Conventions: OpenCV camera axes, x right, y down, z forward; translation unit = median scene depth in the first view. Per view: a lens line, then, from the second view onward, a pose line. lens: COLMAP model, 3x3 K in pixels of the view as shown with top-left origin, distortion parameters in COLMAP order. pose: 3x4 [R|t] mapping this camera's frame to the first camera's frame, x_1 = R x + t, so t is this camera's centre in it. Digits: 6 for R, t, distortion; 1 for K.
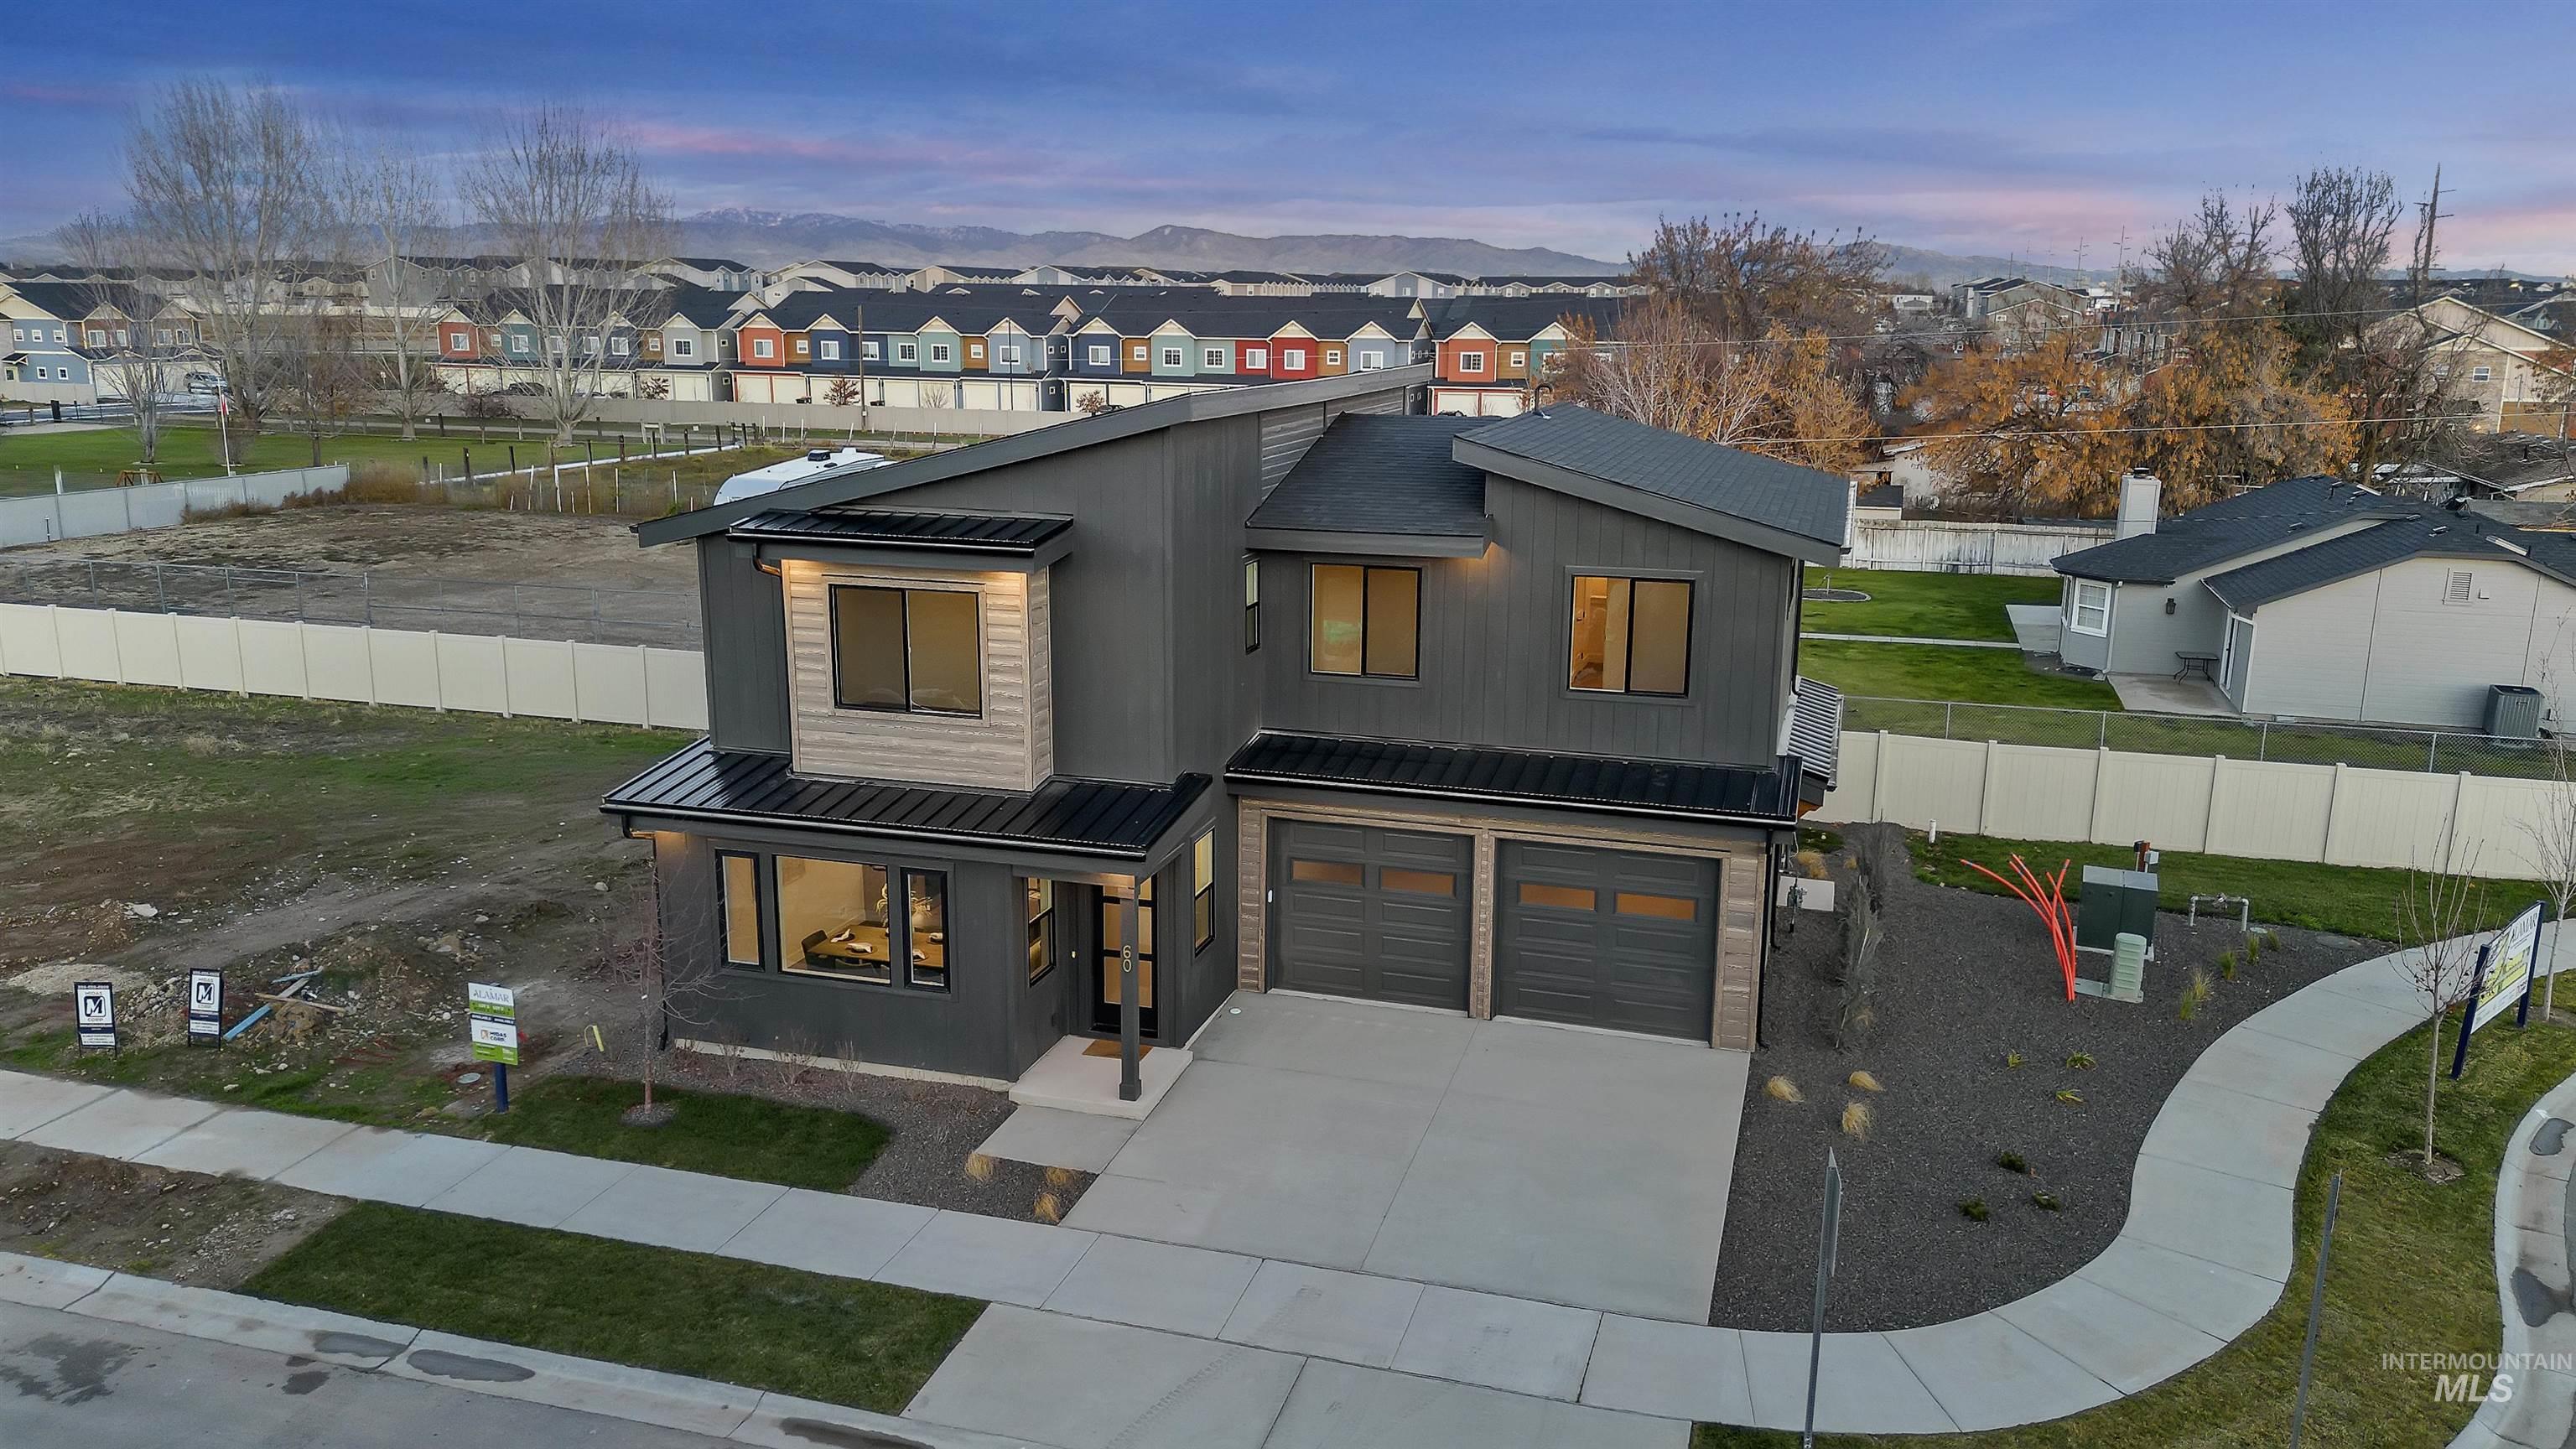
lens RADIAL K [[1829.7, 0, 1301.8], [0, 1829.7, 722.0], [0, 0, 1]] dist [0.090061, -0.084169]
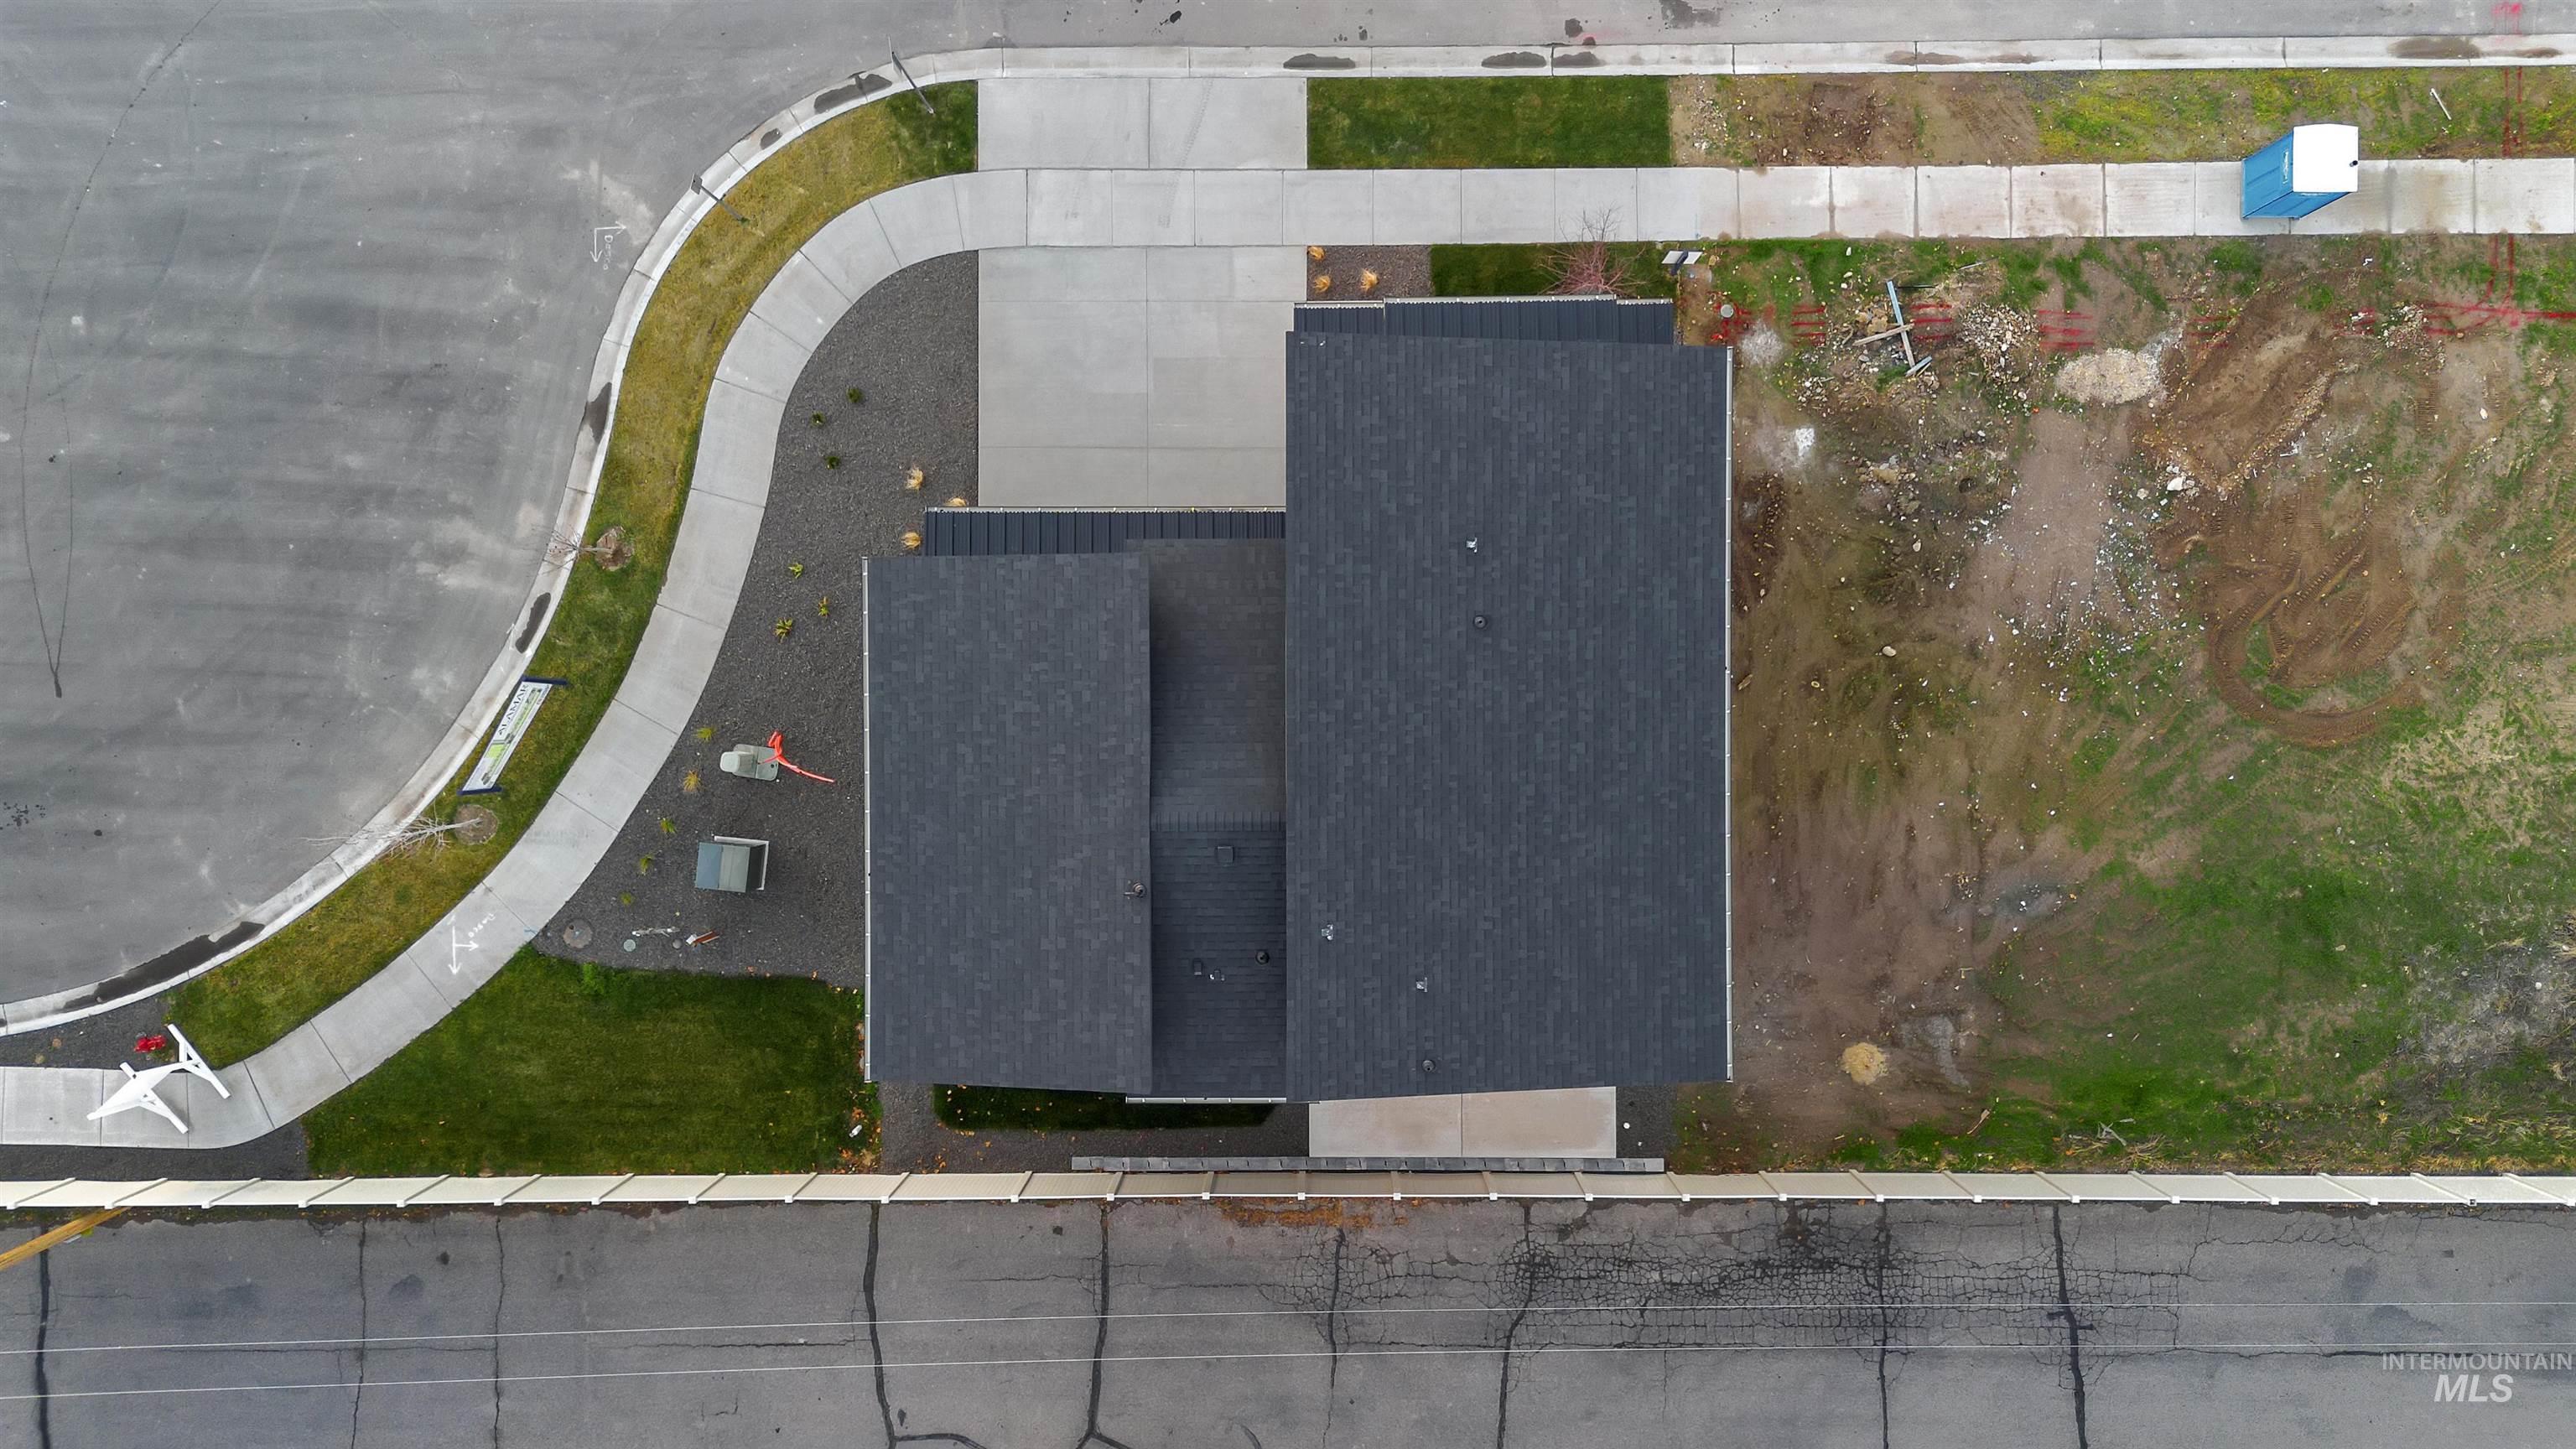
lens RADIAL K [[1818.6, 0, 1299.8], [0, 1818.6, 697.5], [0, 0, 1]] dist [0.081552, -0.077857]
pose [[-0.957115, 0.289690, 0.003273, 0.005569], [-0.066199, -0.229687, 0.971011, -1.439641], [0.282044, 0.929152, 0.239014, 0.830242]]
